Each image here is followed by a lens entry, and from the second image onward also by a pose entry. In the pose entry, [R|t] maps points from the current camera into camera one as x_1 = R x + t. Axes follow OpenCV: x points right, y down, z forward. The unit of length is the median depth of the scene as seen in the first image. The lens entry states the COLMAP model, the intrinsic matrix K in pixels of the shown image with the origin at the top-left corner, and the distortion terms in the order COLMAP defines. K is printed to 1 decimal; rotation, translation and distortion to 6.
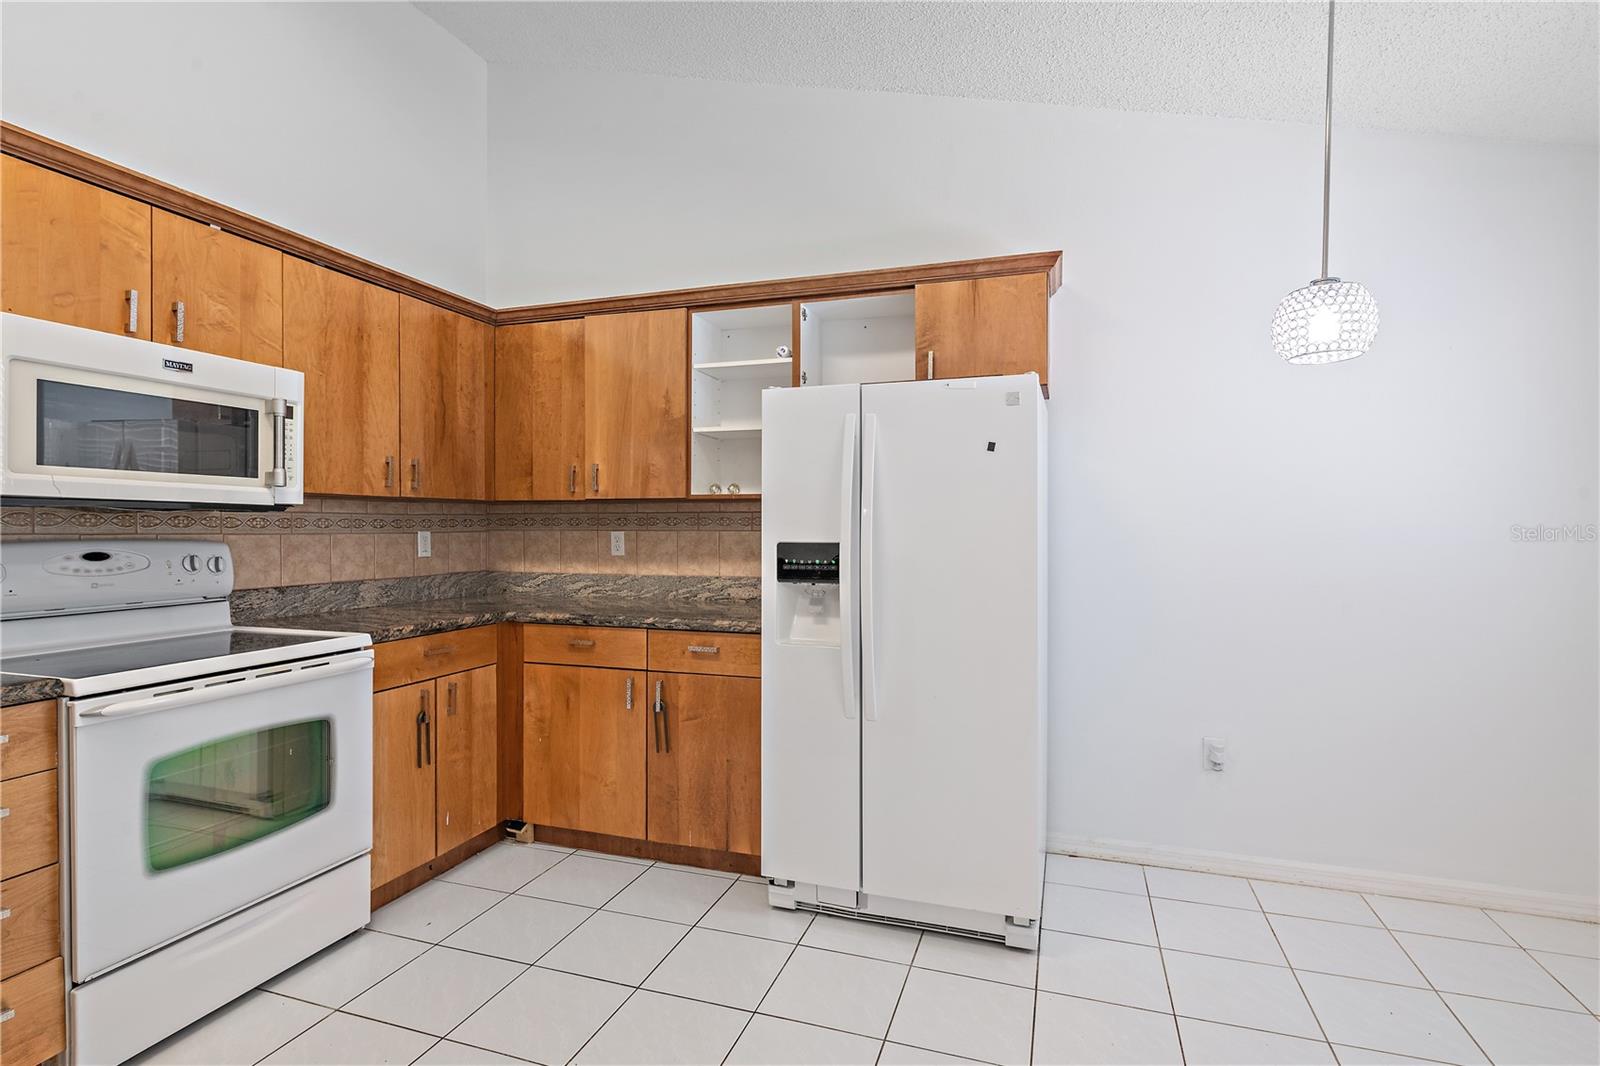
lens RADIAL K [[800.1, 0, 811.1], [0, 800.1, 533.7], [0, 0, 1]] dist [0.004068, -0.003699]
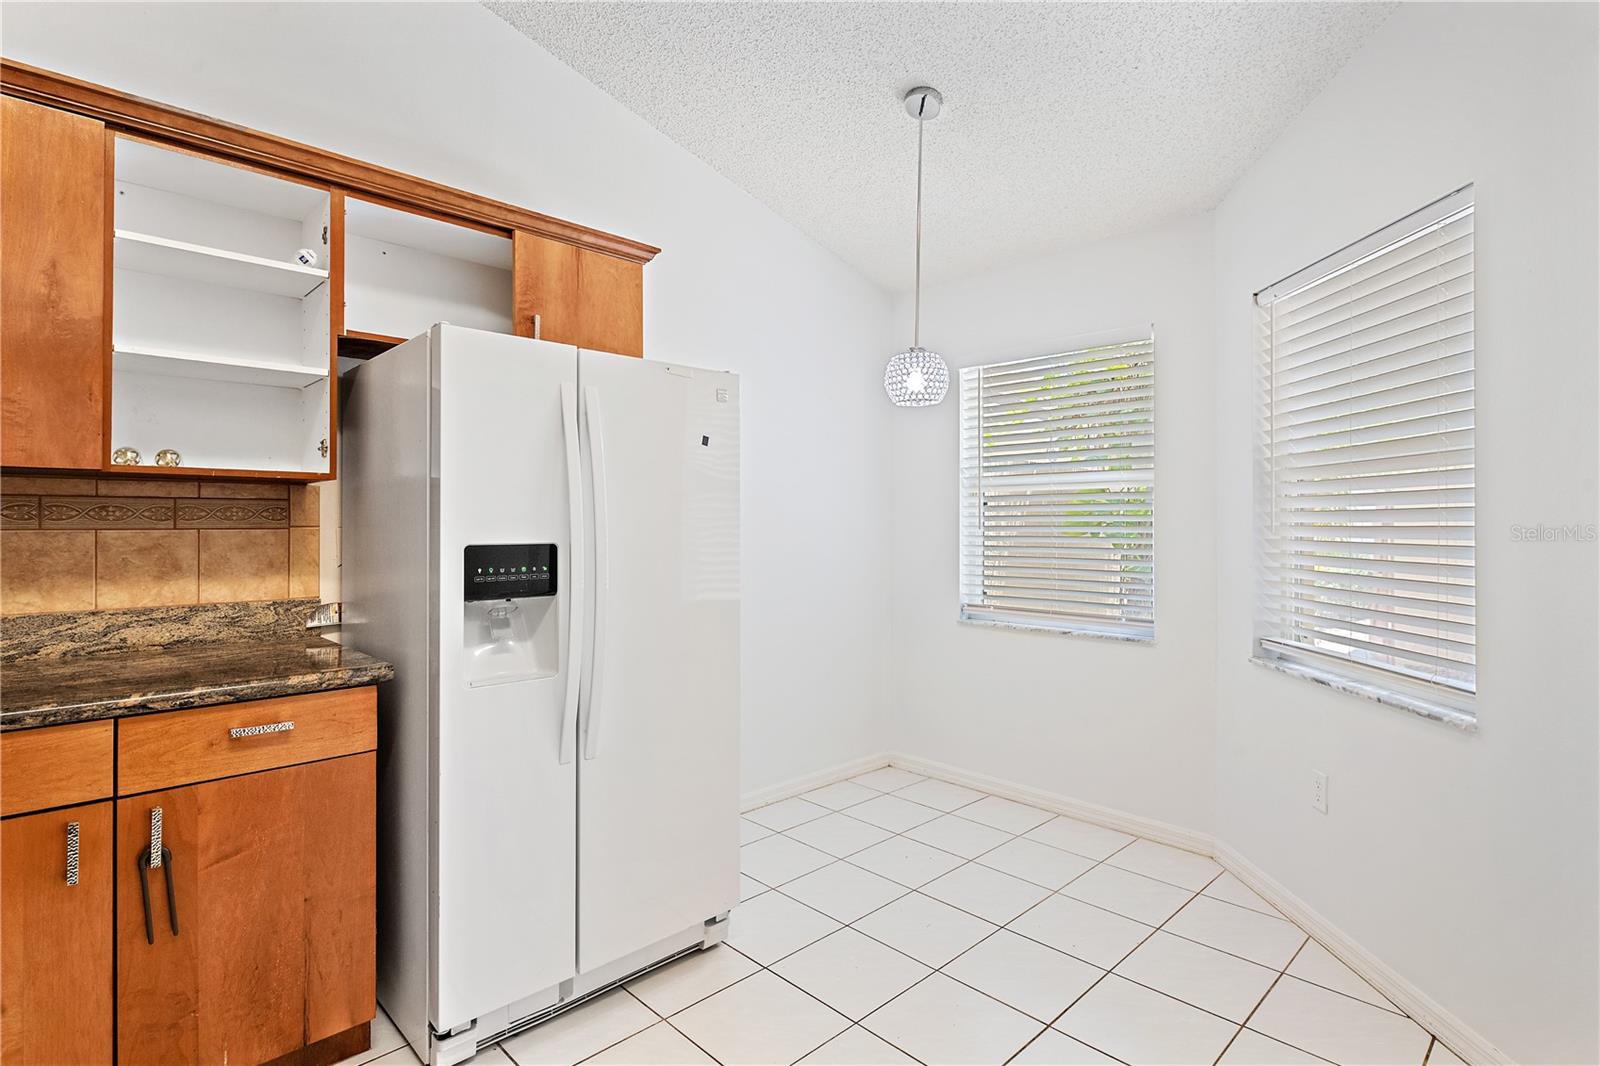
lens RADIAL K [[800.1, 0, 791.5], [0, 800.1, 519.5], [0, 0, 1]] dist [0.004068, -0.003699]
pose [[0.455255, 0.001664, 0.890360, -0.477496], [0.006450, 0.999966, -0.005167, -0.005764], [-0.890338, 0.008095, 0.455228, 0.372478]]
